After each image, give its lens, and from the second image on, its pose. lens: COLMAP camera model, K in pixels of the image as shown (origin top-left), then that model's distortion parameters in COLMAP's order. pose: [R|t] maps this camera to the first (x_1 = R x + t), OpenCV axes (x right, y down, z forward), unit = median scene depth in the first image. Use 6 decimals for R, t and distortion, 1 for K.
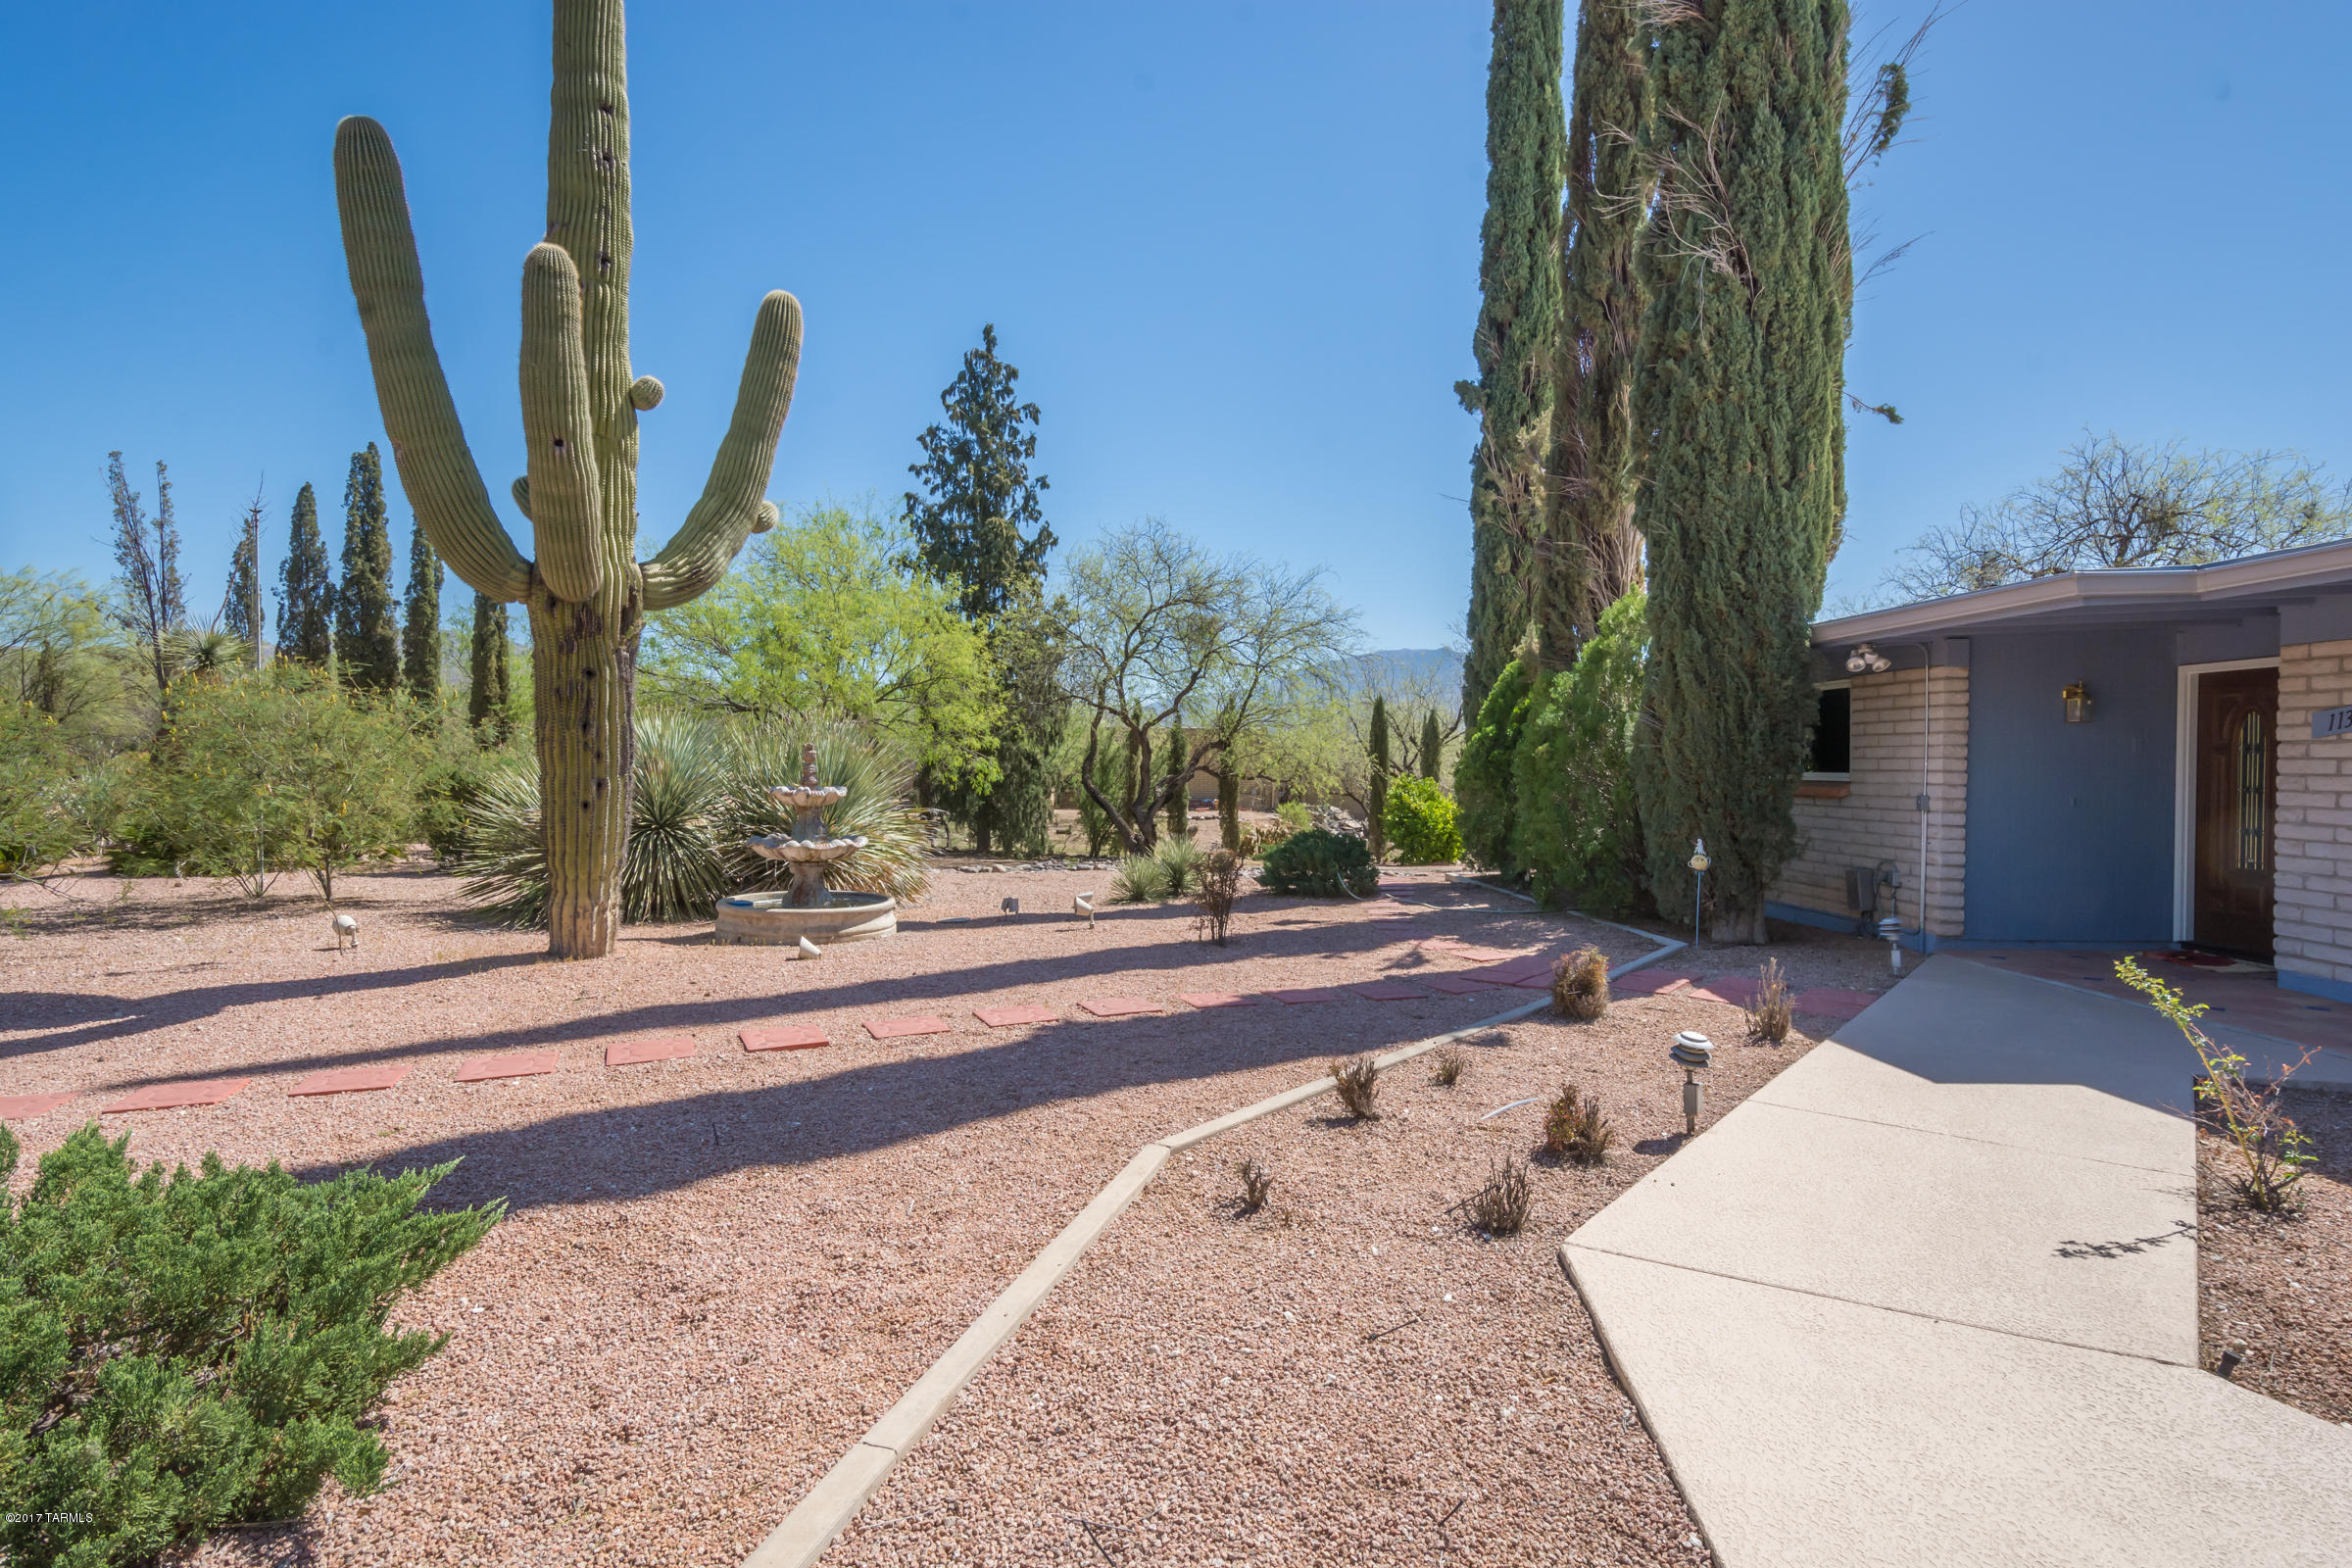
lens RADIAL K [[1209.3, 0, 1172.0], [0, 1209.3, 774.5], [0, 0, 1]] dist [0.025077, -0.015692]
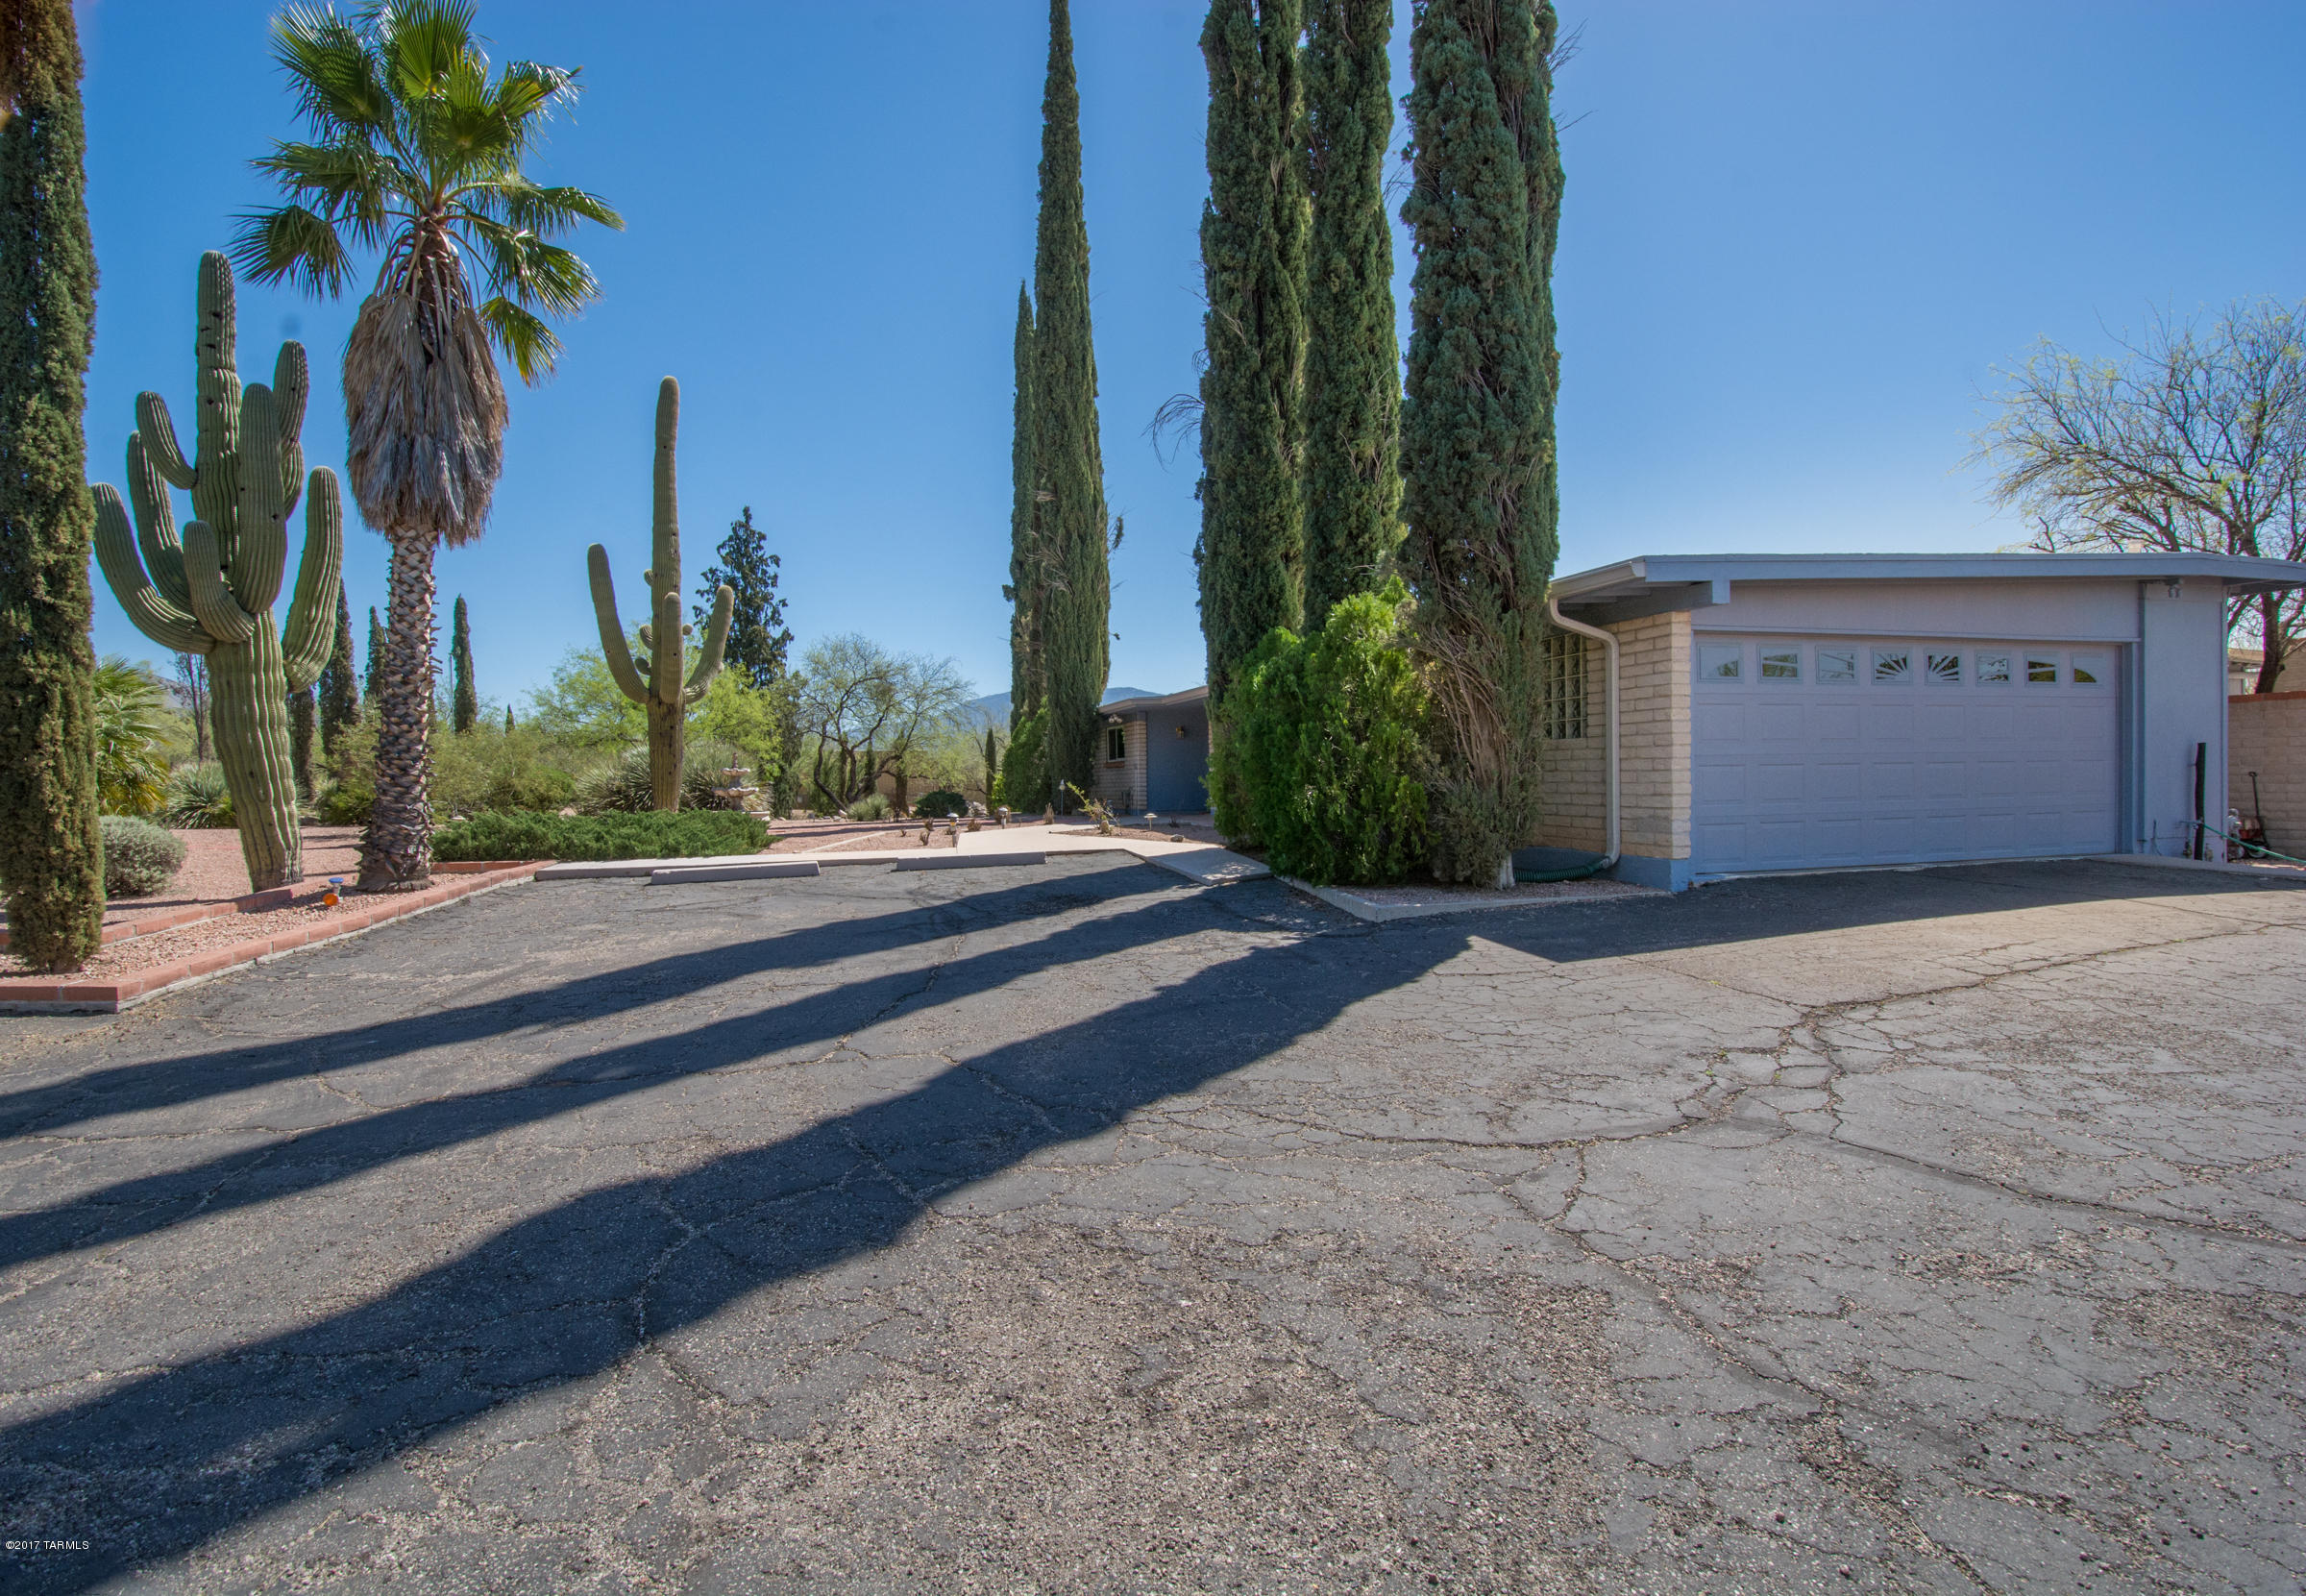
lens RADIAL K [[1033.1, 0, 1153.0], [0, 1033.1, 798.0], [0, 0, 1]] dist [-0.031489, -0.000473]
pose [[0.960411, -0.026808, 0.277295, -0.031990], [0.025188, 0.999639, 0.009405, 0.050368], [-0.277447, -0.002048, 0.960739, -0.924608]]
